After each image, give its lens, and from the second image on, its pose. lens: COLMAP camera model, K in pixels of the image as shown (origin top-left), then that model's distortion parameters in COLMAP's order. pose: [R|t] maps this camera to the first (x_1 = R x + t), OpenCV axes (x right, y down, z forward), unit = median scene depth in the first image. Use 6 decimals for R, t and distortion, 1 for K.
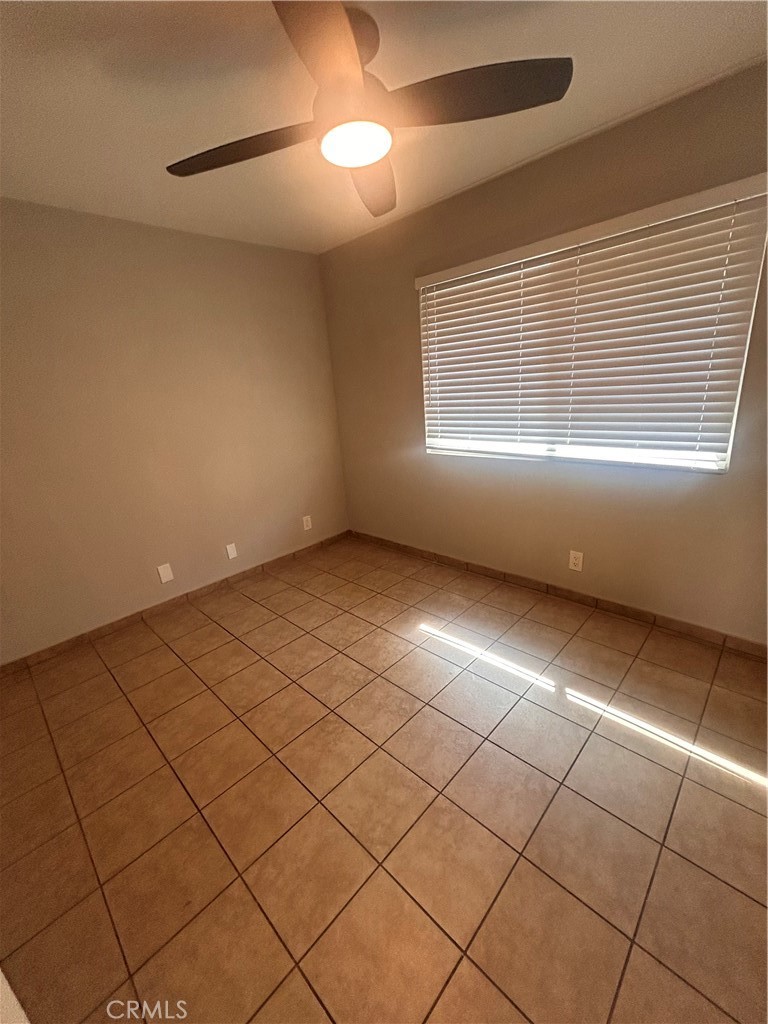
lens RADIAL K [[412.9, 0, 380.3], [0, 412.9, 511.9], [0, 0, 1]] dist [-0.002791, 0.000438]
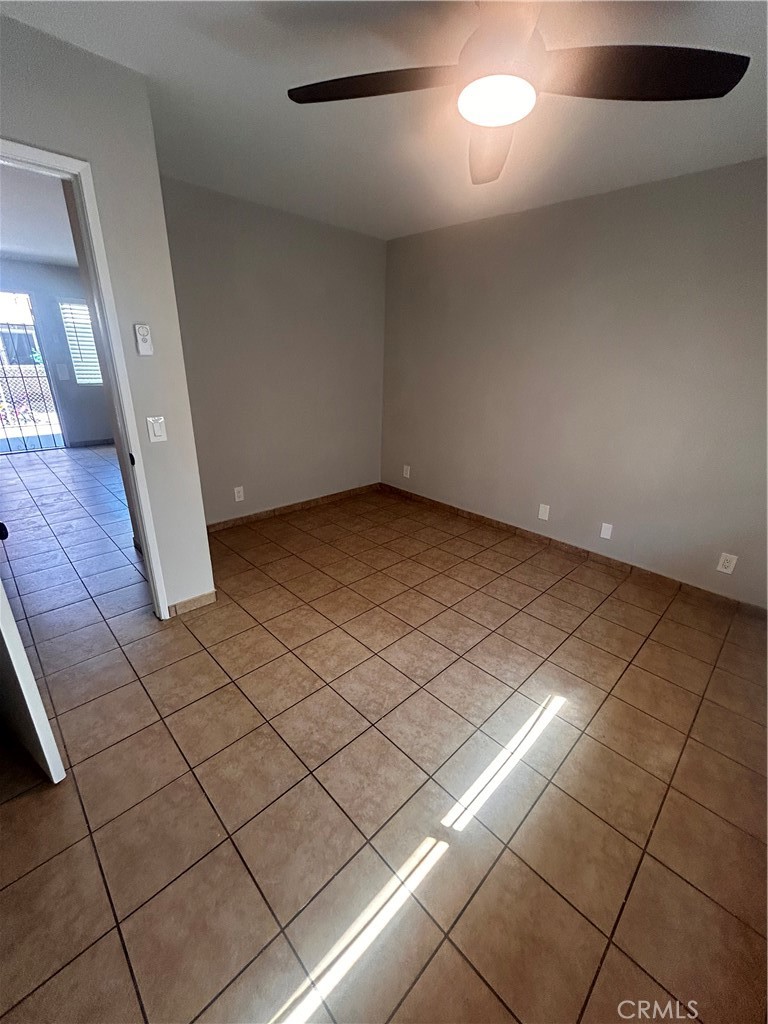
lens RADIAL K [[412.9, 0, 387.9], [0, 412.9, 511.6], [0, 0, 1]] dist [-0.002791, 0.000438]
pose [[-0.017039, 0.423487, -0.905742, 0.670189], [-0.327949, 0.853393, 0.405180, -0.223155], [0.944542, 0.303941, 0.124341, 0.530549]]
